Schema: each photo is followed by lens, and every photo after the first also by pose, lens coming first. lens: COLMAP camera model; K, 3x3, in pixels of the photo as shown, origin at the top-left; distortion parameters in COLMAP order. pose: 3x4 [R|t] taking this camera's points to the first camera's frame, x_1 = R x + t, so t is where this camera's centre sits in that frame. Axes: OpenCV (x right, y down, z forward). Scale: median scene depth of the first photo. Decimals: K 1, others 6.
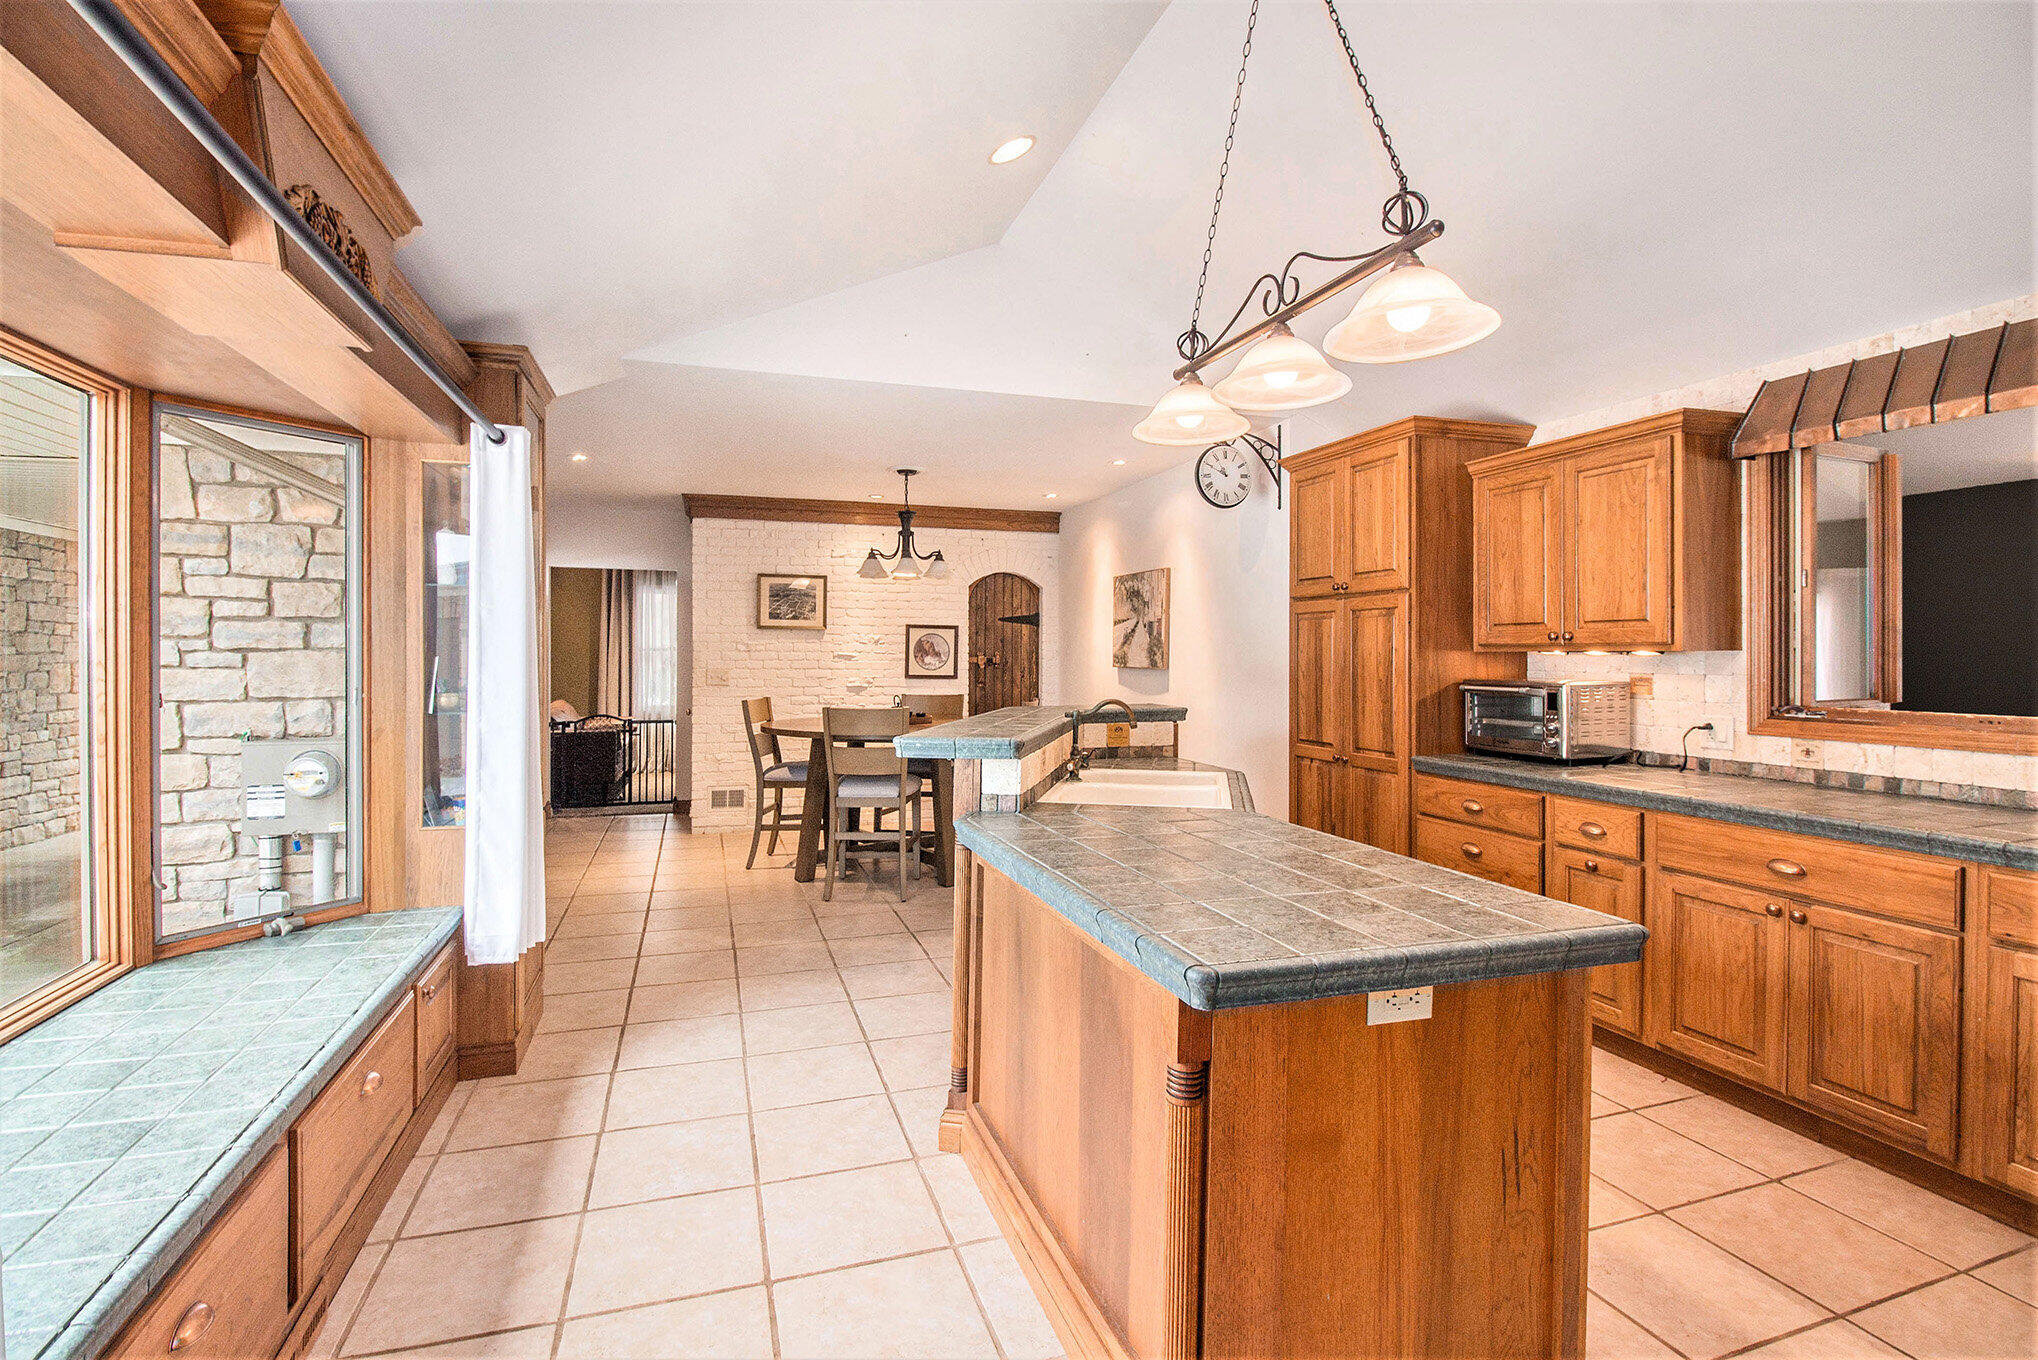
lens RADIAL K [[986.4, 0, 1022.2], [0, 986.4, 660.6], [0, 0, 1]] dist [-0.016434, -0.001406]
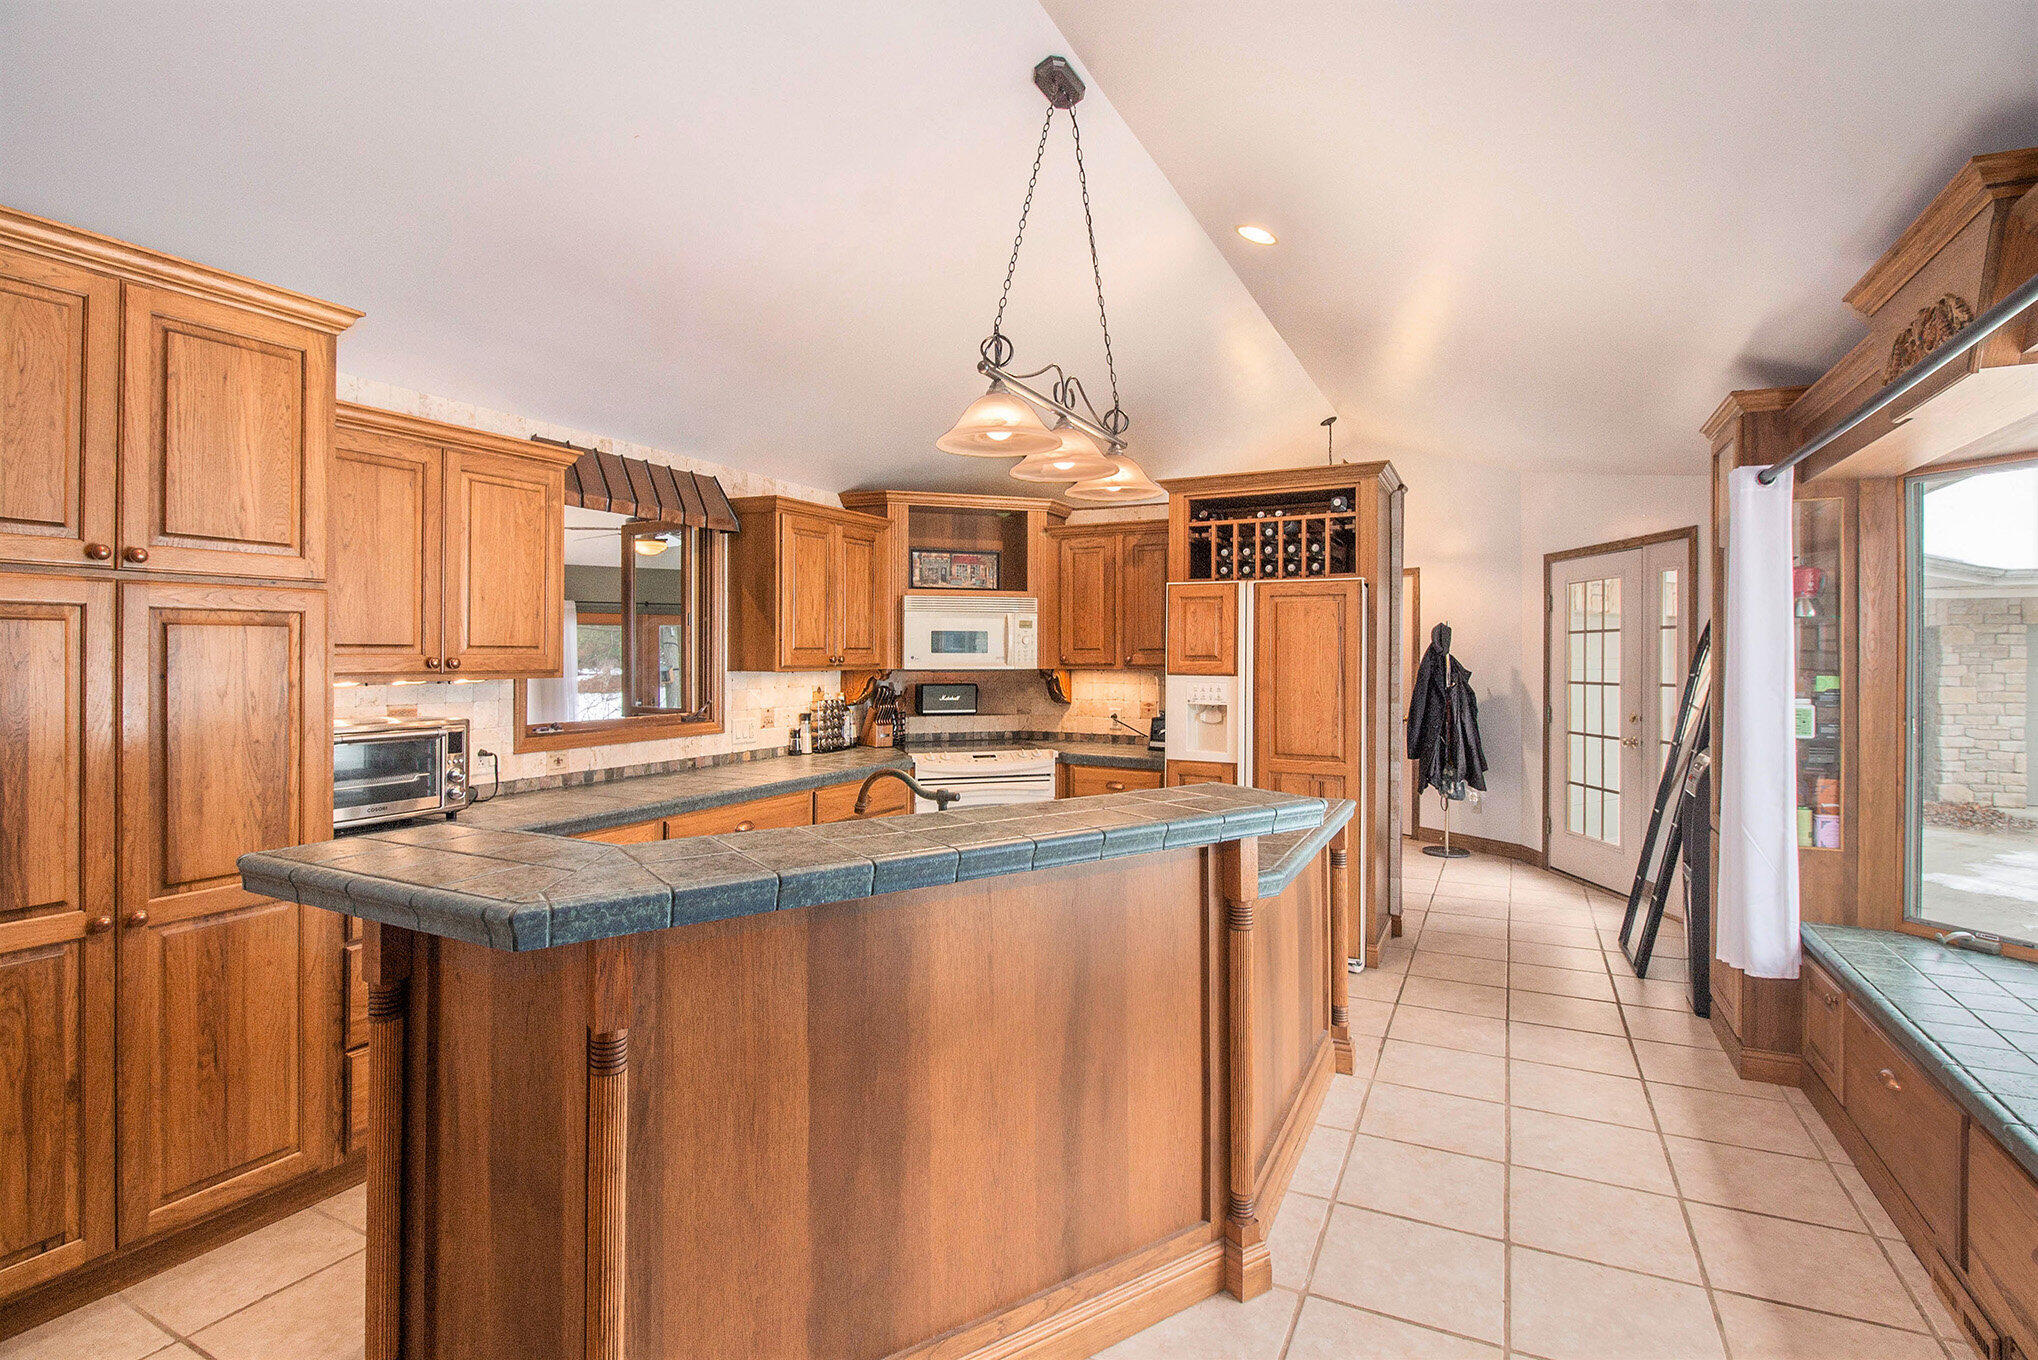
lens RADIAL K [[986.4, 0, 1028.2], [0, 986.4, 661.6], [0, 0, 1]] dist [-0.016434, -0.001406]
pose [[-0.695871, -0.005157, 0.718148, -0.445882], [0.009477, 0.999821, 0.016363, -0.040689], [-0.718104, 0.018193, -0.695698, 1.418292]]
